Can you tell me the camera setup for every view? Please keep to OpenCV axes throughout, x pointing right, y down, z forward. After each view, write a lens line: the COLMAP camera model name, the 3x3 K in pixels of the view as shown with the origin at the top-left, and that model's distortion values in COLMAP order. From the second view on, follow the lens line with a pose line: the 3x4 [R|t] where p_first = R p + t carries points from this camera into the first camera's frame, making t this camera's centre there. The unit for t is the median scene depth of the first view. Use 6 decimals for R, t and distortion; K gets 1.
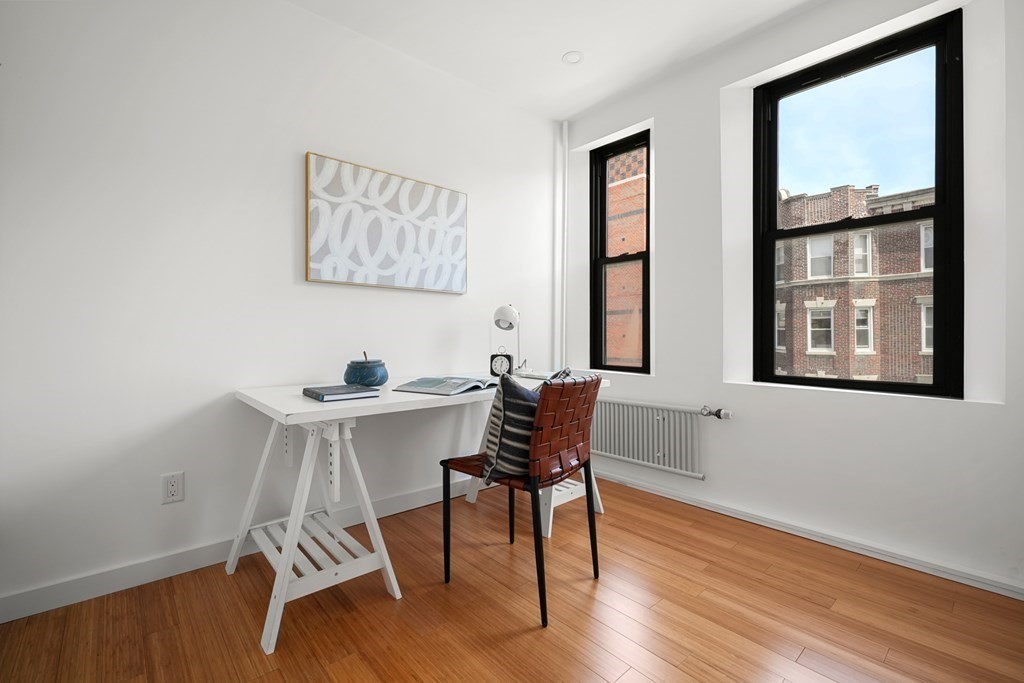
lens RADIAL K [[439.9, 0, 508.1], [0, 439.9, 338.3], [0, 0, 1]] dist [-0.014036, 0.000035]
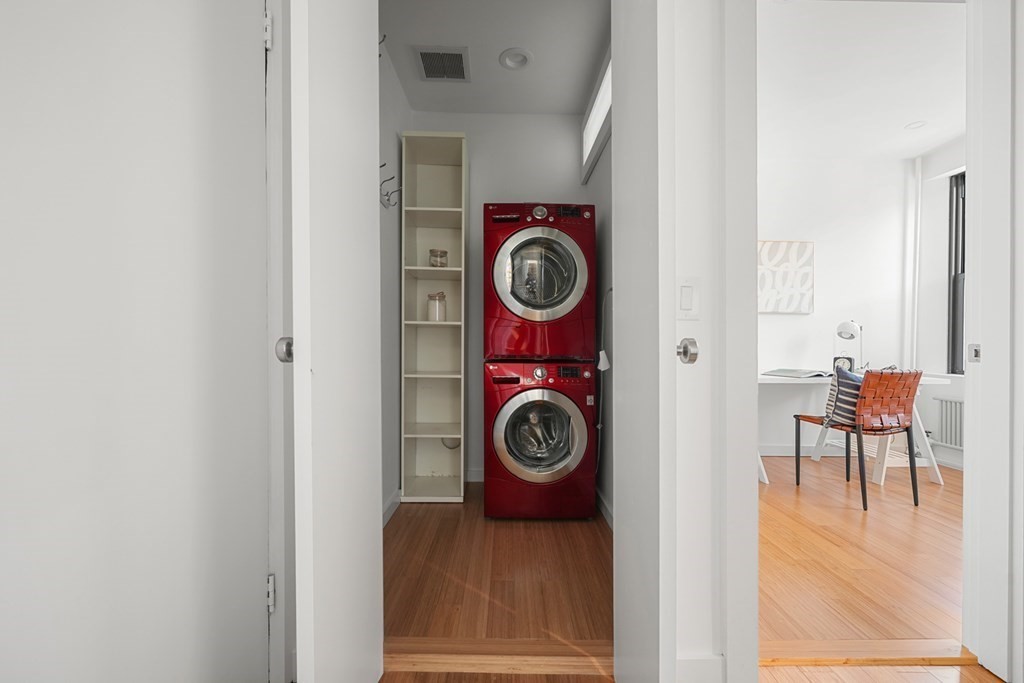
lens RADIAL K [[433.4, 0, 513.7], [0, 433.4, 342.6], [0, 0, 1]] dist [-0.000298, 0.000245]
pose [[0.764142, 0.005170, -0.645027, 0.081492], [-0.009337, 0.999952, -0.003046, 0.005295], [0.644980, 0.008351, 0.764154, -0.806540]]
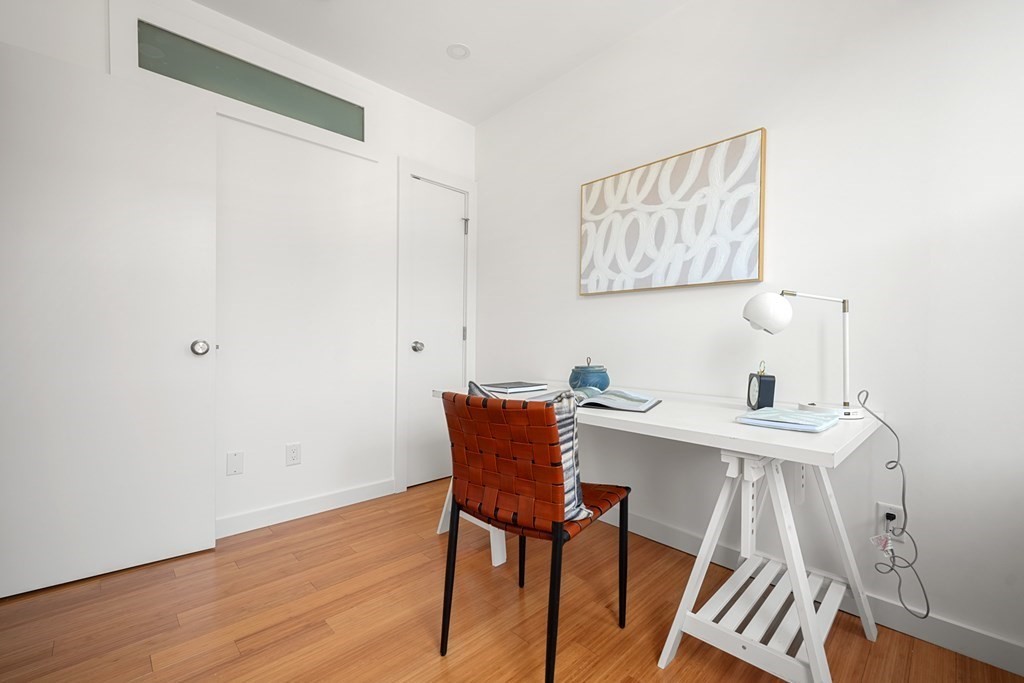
lens RADIAL K [[433.4, 0, 513.7], [0, 433.4, 342.6], [0, 0, 1]] dist [-0.000298, 0.000245]
pose [[0.036068, 0.012706, -0.999269, 0.665048], [-0.002926, 0.999916, 0.012609, -0.017447], [0.999345, 0.002469, 0.036102, 0.734674]]
